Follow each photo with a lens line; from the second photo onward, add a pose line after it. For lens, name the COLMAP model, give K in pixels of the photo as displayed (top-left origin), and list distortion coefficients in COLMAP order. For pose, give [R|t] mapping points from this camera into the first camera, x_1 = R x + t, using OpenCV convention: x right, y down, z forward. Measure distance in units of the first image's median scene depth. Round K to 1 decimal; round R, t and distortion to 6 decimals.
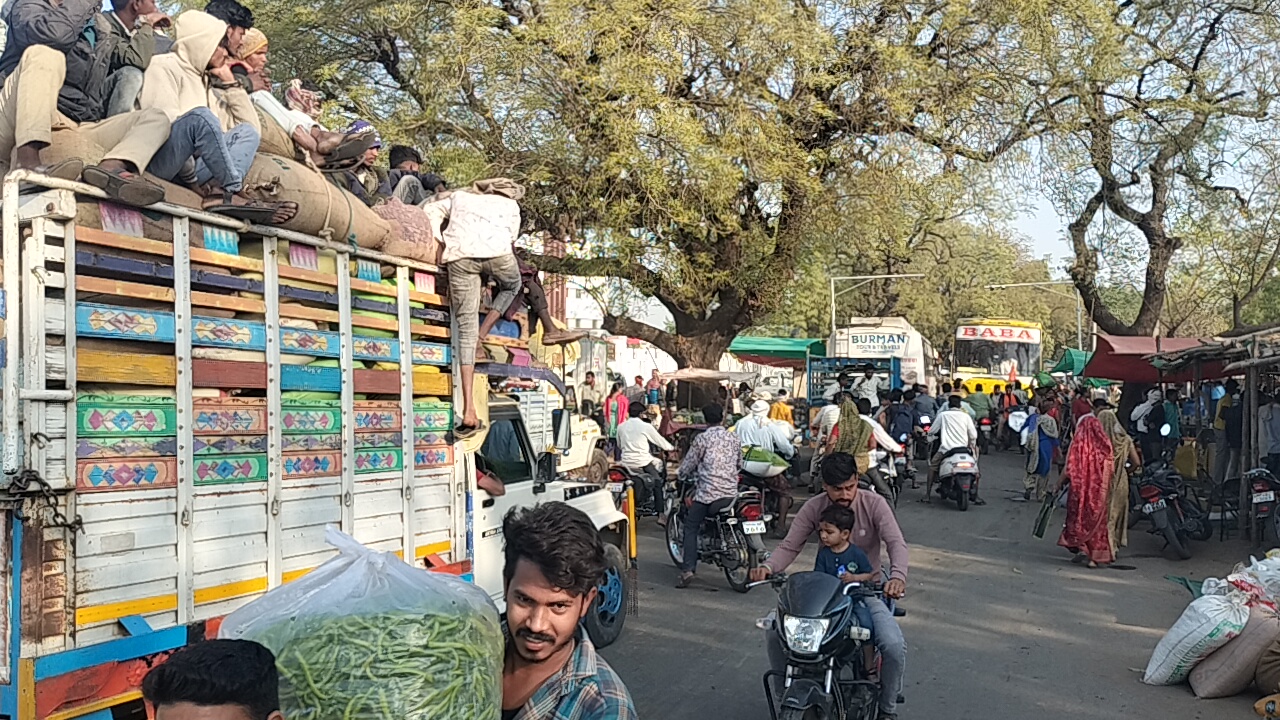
lens RADIAL K [[1009.7, 0, 613.9], [0, 1009.7, 377.4], [0, 0, 1]] dist [0.030037, -0.066077]
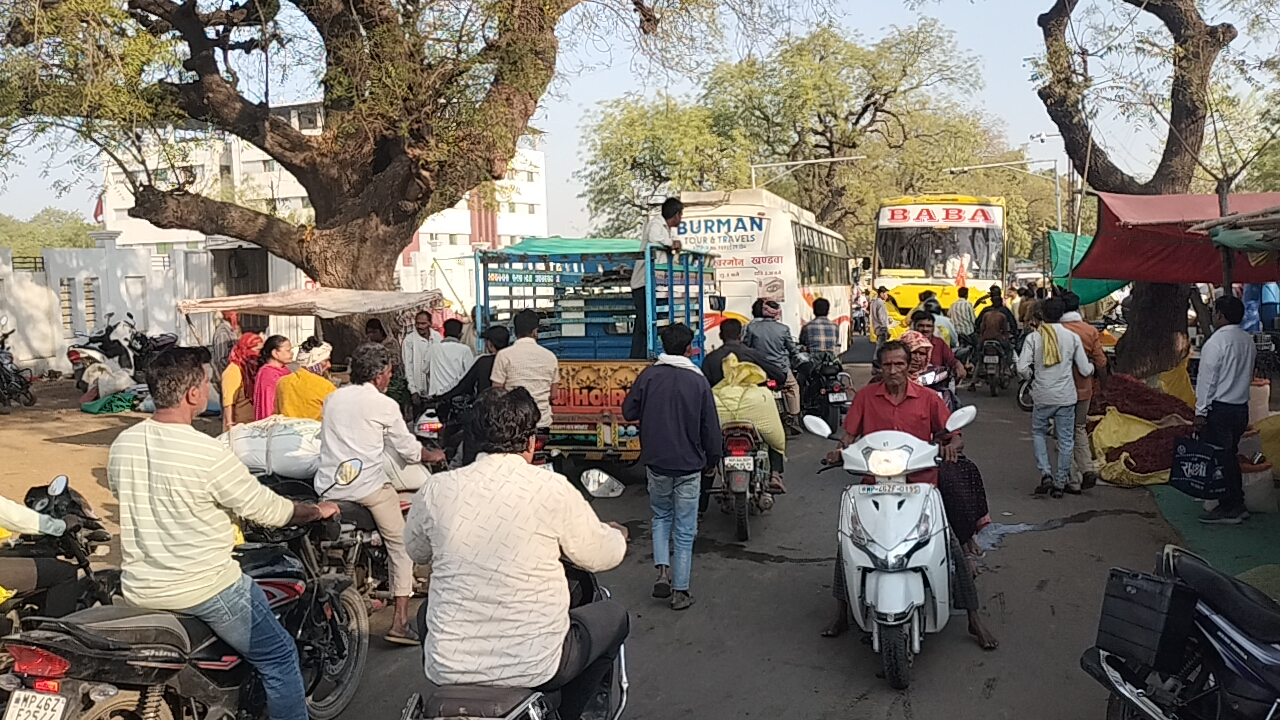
lens RADIAL K [[1038.9, 0, 640.0], [0, 1038.9, 360.0], [0, 0, 1]] dist [0.000144, -0.004215]
pose [[0.997922, -0.047679, 0.043344, 0.324933], [0.045108, 0.997268, 0.058490, 0.004789], [-0.046014, -0.056413, 0.997347, 0.708566]]
